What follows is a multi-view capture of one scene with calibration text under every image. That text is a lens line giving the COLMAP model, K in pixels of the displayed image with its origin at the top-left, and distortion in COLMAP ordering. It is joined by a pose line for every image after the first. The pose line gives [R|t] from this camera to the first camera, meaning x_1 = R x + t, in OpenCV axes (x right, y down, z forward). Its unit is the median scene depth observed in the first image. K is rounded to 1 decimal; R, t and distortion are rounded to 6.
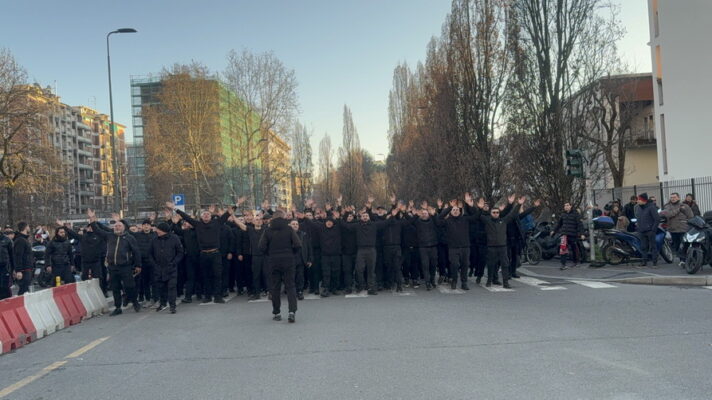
lens RADIAL K [[642.4, 0, 356.0], [0, 642.4, 200.0], [0, 0, 1]] dist [0.100450, -0.000339]
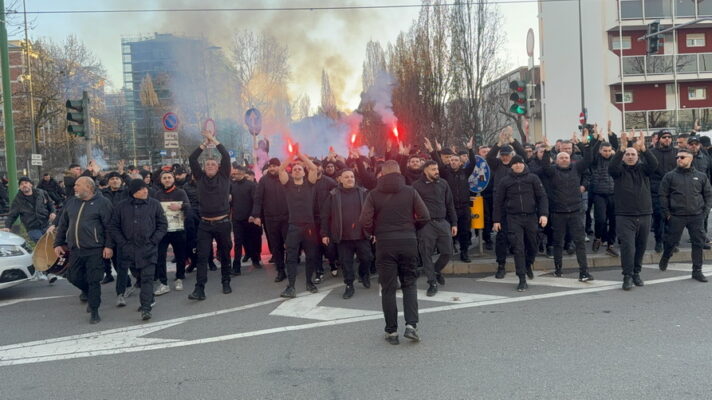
lens RADIAL K [[642.4, 0, 356.0], [0, 642.4, 200.0], [0, 0, 1]] dist [0.100450, -0.000339]
pose [[0.997938, -0.002555, 0.064128, -0.087747], [-0.002620, 0.996752, 0.080486, -0.016420], [-0.064126, -0.080488, 0.994691, -0.495363]]
